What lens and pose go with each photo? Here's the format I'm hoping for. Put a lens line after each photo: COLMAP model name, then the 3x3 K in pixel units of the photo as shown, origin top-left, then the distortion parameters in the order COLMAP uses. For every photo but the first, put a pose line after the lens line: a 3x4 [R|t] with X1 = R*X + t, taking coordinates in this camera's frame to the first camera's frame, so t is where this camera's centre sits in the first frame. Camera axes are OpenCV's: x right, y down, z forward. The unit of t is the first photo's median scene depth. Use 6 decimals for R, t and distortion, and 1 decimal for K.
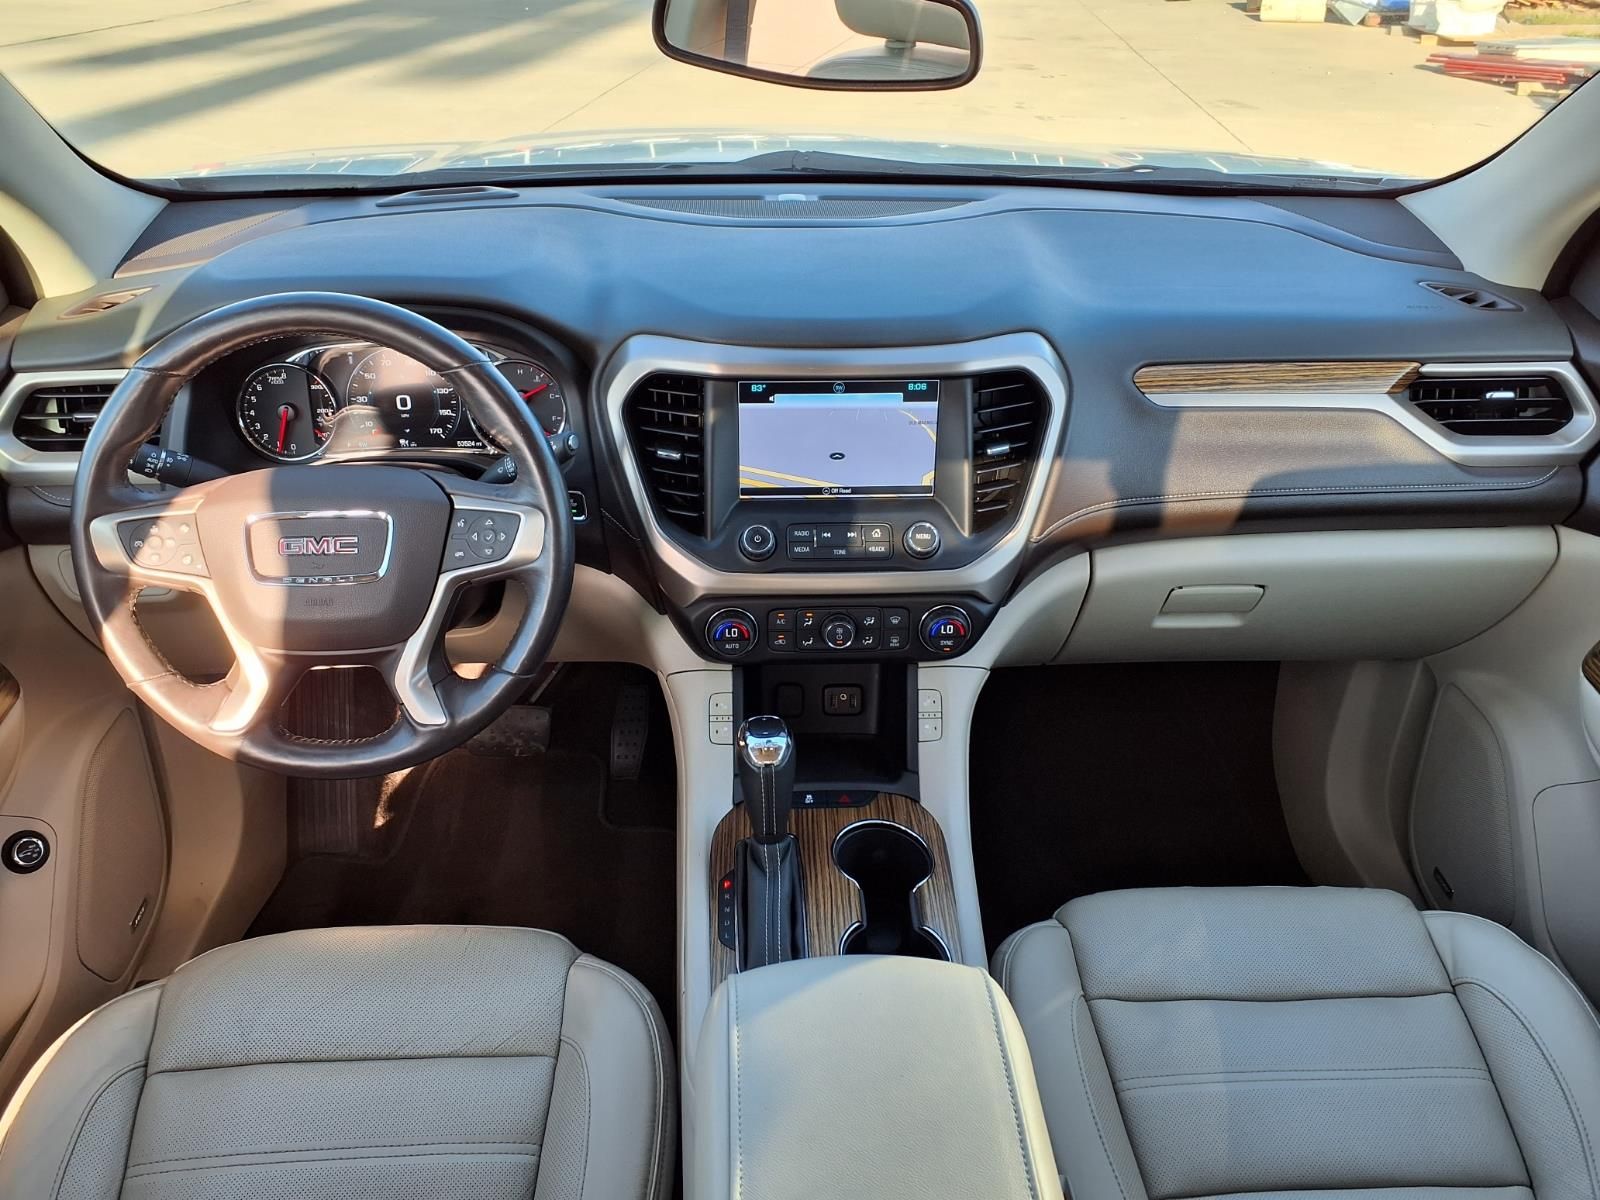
lens RADIAL K [[2034.0, 0, 800.0], [0, 2034.0, 600.0], [0, 0, 1]] dist [0.029041, -0.048894]
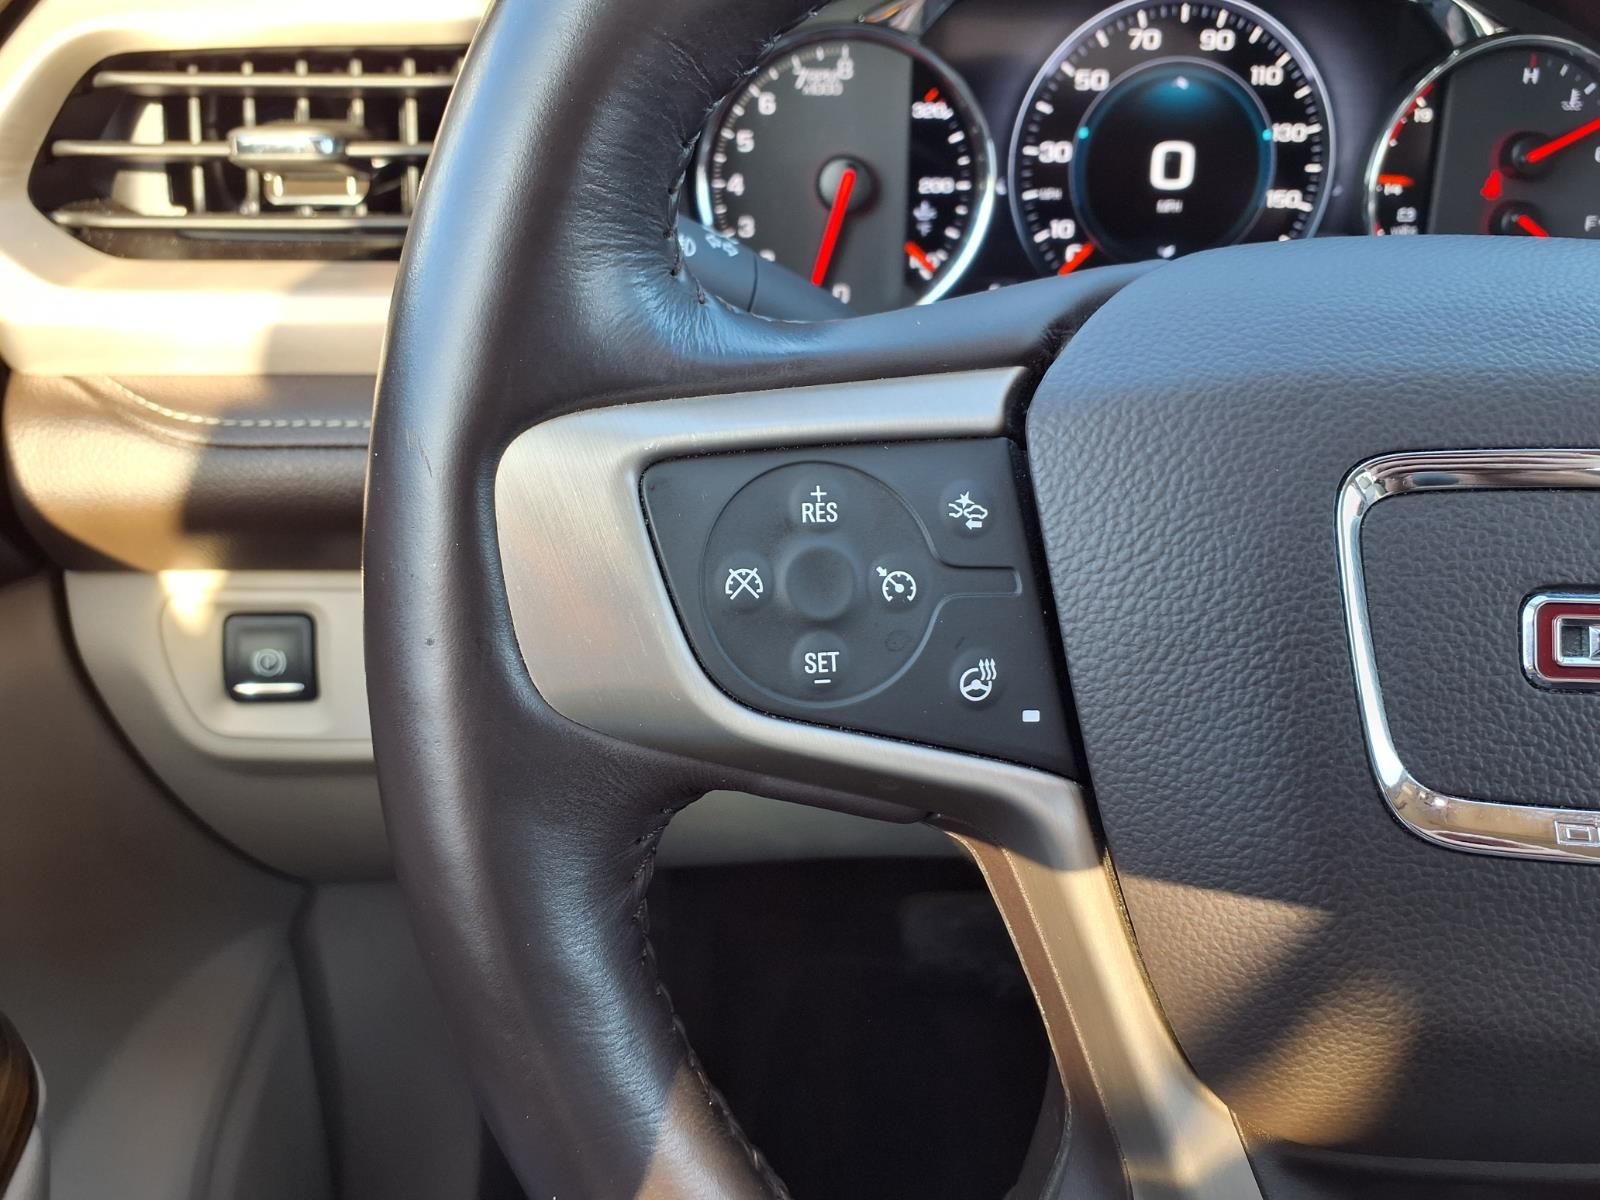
lens RADIAL K [[2141.2, 0, 800.0], [0, 2141.2, 600.0], [0, 0, 1]] dist [-0.030682, -0.051619]
pose [[0.999599, 0.017039, -0.022632, -0.269201], [-0.017176, 0.999835, -0.005894, -0.023842], [0.022528, 0.006280, 0.999726, 0.703472]]
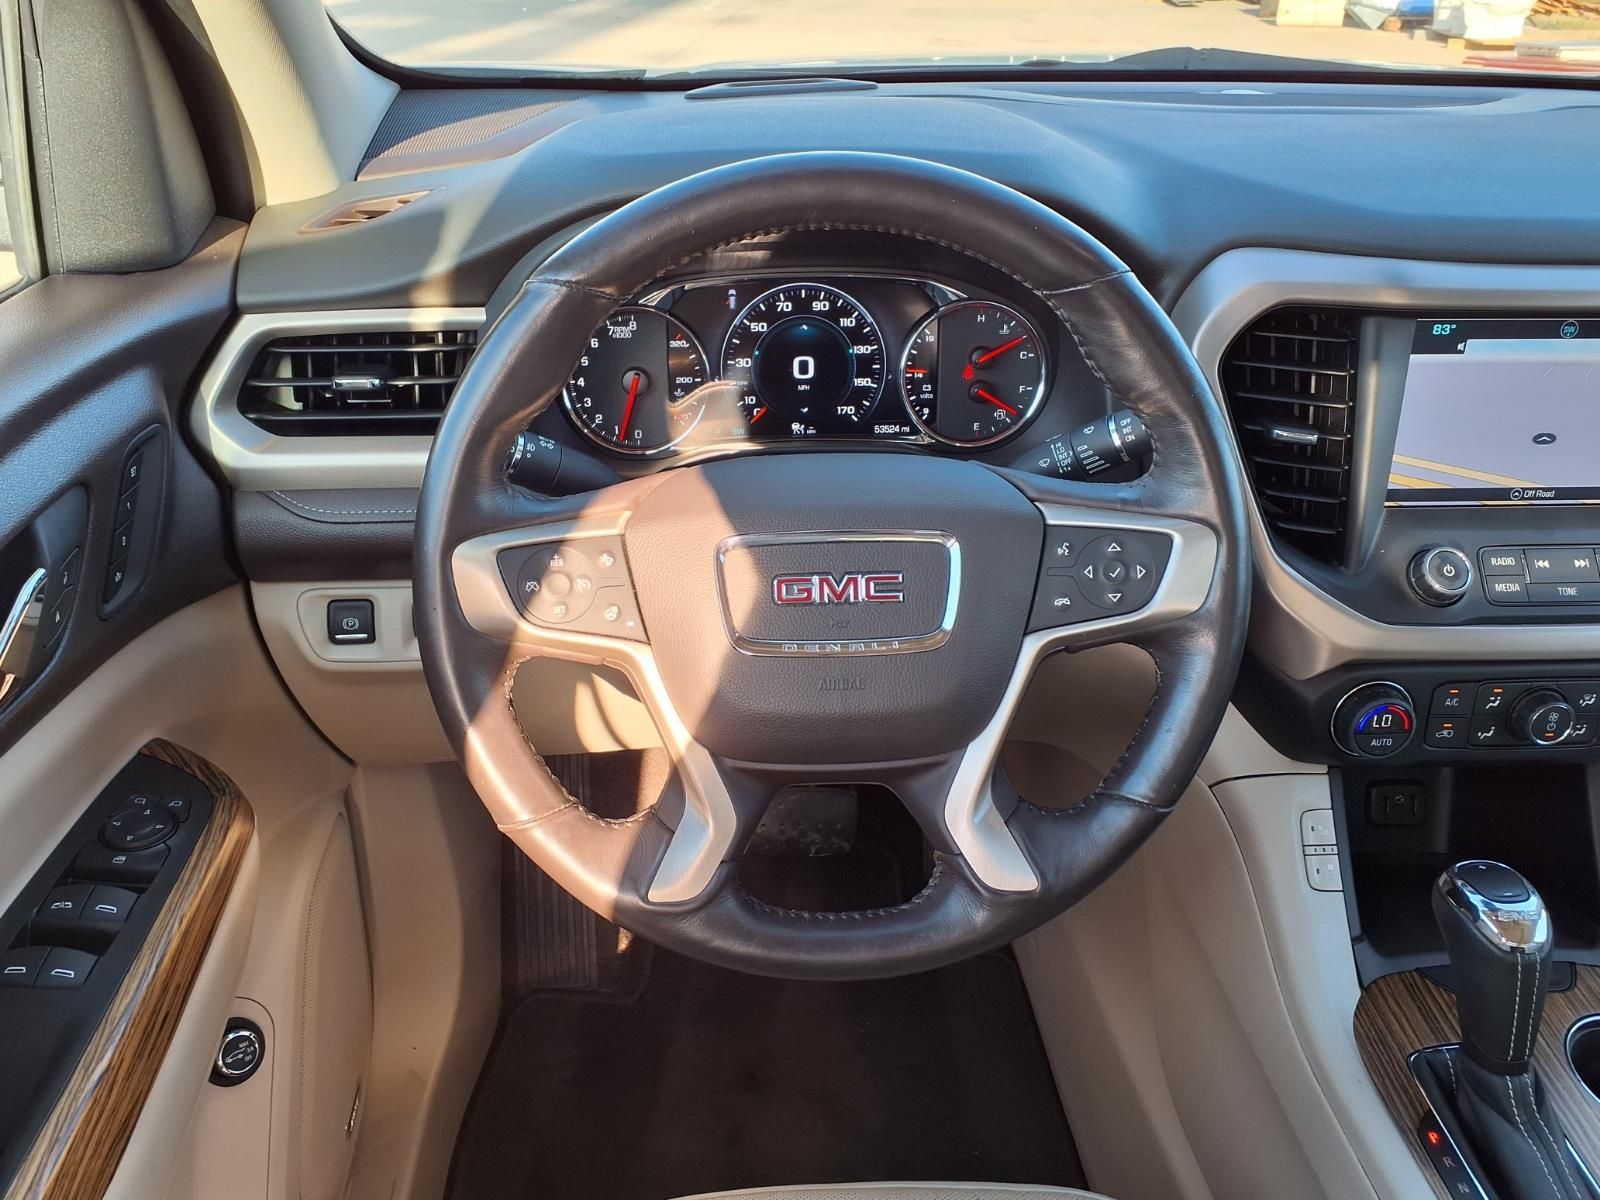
lens RADIAL K [[2093.3, 0, 825.3], [0, 2093.3, 583.0], [0, 0, 1]] dist [0.365171, -1.690139]
pose [[0.999996, -0.002873, 0.000727, -0.205079], [0.002886, 0.999830, -0.018220, -0.014715], [-0.000675, 0.018222, 0.999834, 0.339330]]
